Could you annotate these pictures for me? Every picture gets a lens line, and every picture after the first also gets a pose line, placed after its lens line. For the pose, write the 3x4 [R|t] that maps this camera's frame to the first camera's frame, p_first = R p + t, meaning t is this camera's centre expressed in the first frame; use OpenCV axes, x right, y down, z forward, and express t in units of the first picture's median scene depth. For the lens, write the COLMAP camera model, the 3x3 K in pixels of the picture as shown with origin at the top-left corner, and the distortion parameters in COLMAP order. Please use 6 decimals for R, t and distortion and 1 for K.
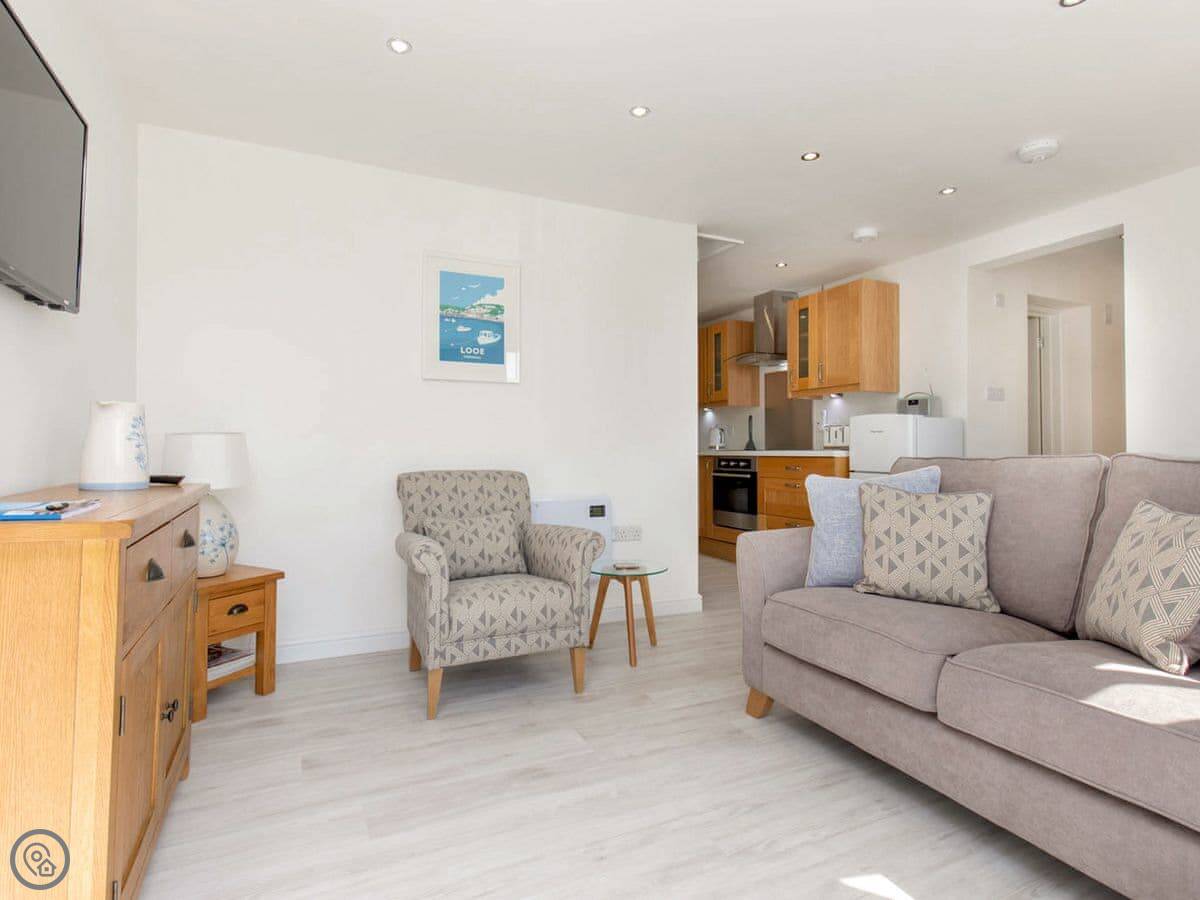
lens RADIAL K [[722.8, 0, 601.7], [0, 722.8, 448.4], [0, 0, 1]] dist [0.000878, 0.000007]
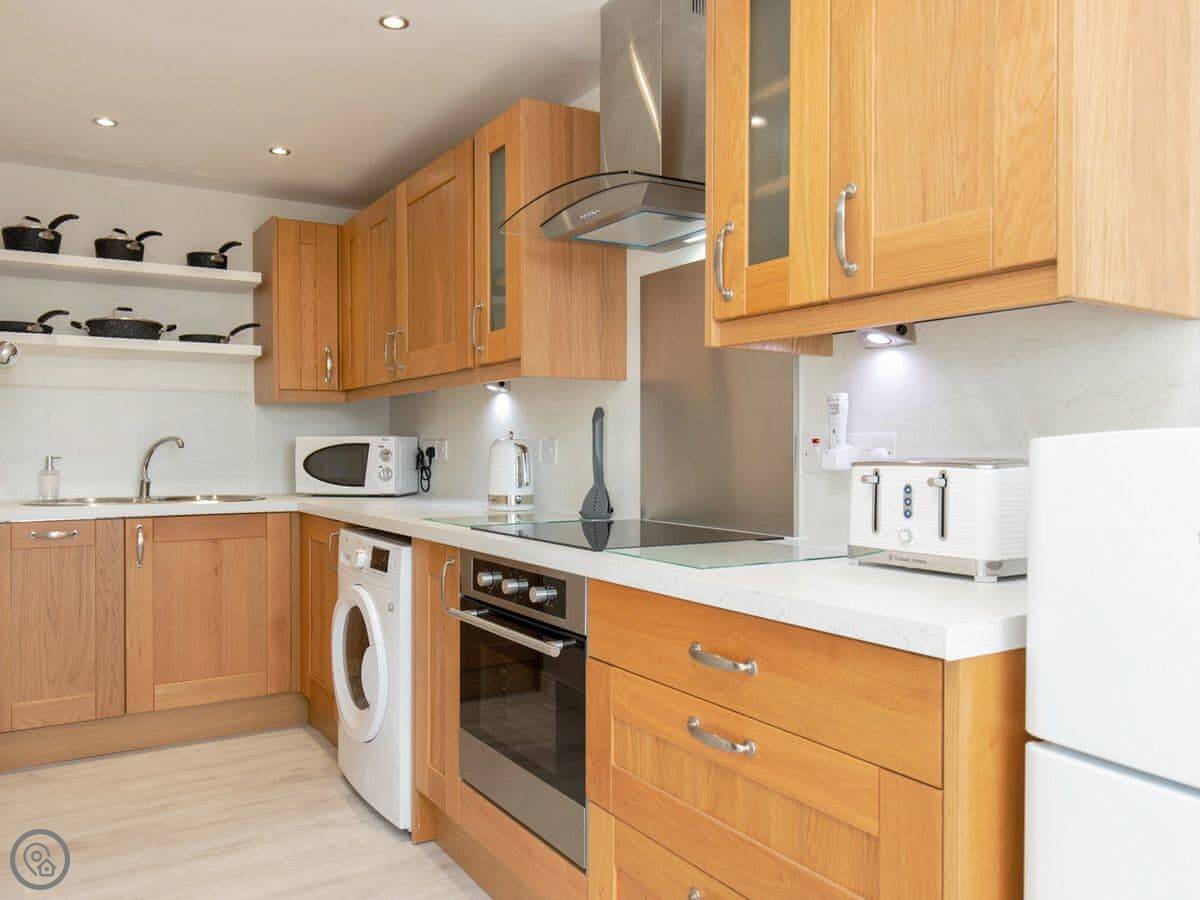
lens RADIAL K [[722.8, 0, 601.7], [0, 722.8, 448.4], [0, 0, 1]] dist [0.000878, 0.000007]
pose [[0.997173, -0.005367, 0.074953, 0.196533], [0.002797, 0.999406, 0.034358, -0.041283], [-0.075093, -0.034051, 0.996595, 0.729033]]
